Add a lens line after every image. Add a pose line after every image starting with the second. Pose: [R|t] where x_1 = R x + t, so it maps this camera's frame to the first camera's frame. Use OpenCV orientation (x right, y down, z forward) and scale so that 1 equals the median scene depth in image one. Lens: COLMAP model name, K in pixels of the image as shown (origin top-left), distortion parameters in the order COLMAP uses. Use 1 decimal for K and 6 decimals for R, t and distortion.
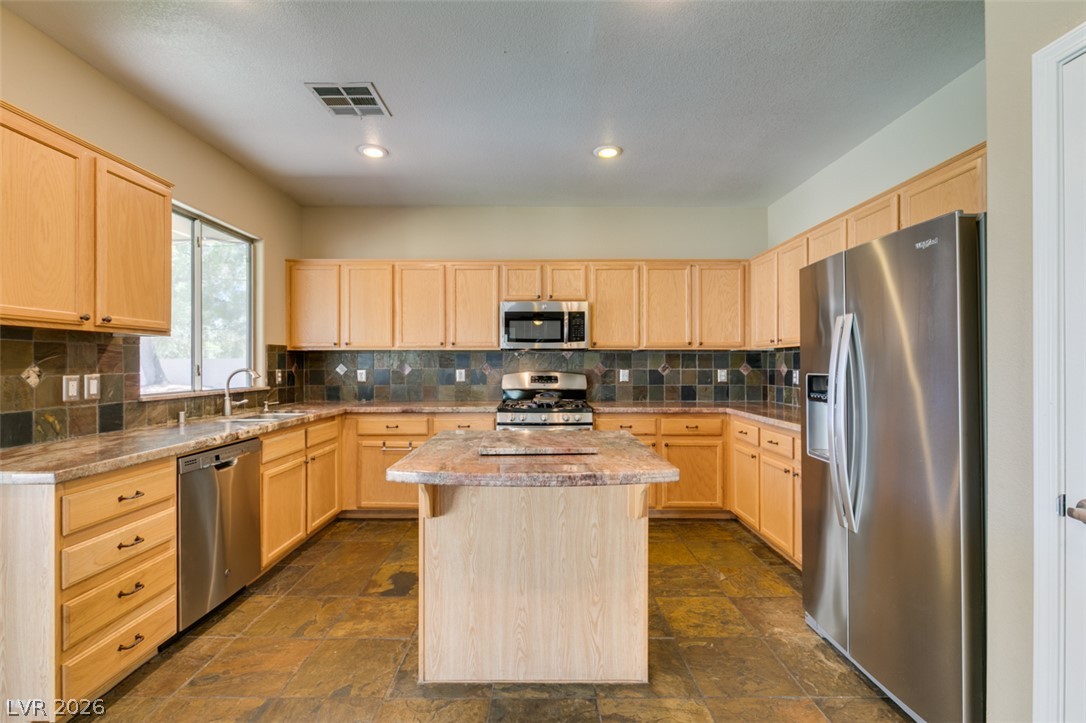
lens RADIAL K [[490.9, 0, 539.4], [0, 490.9, 362.3], [0, 0, 1]] dist [0.002208, -0.001126]
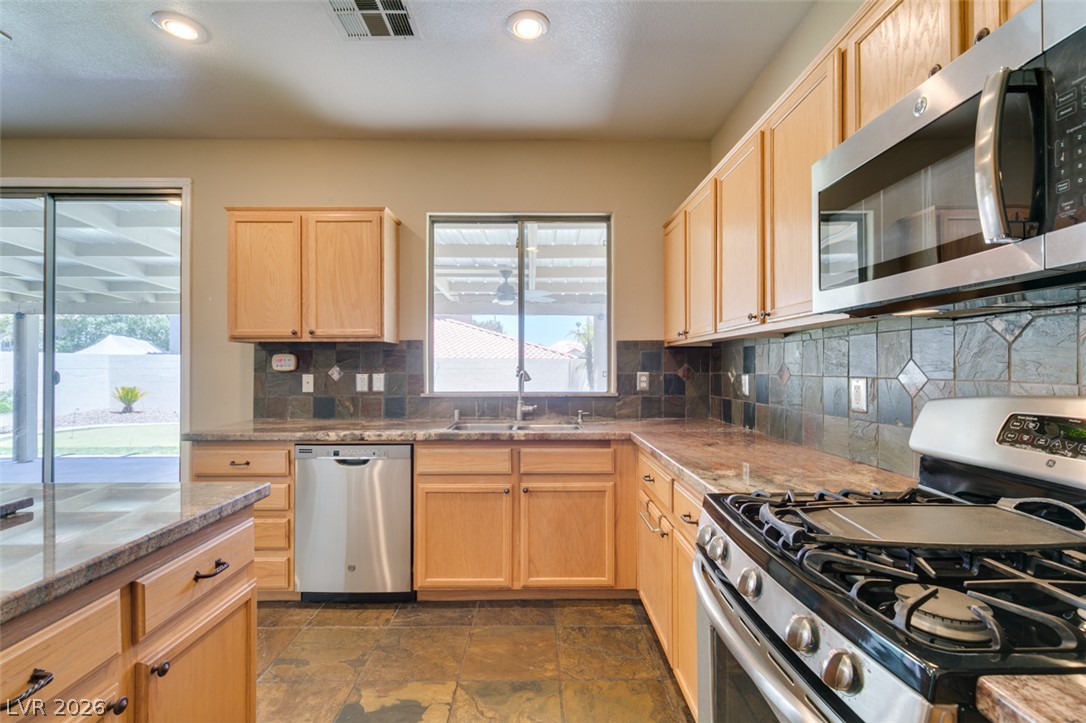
lens RADIAL K [[490.9, 0, 539.4], [0, 490.9, 362.3], [0, 0, 1]] dist [0.002208, -0.001126]
pose [[0.002618, -0.005906, -0.999979, 0.377504], [0.004956, 0.999970, -0.005893, 0.004781], [0.999984, -0.004940, 0.002647, 1.313048]]
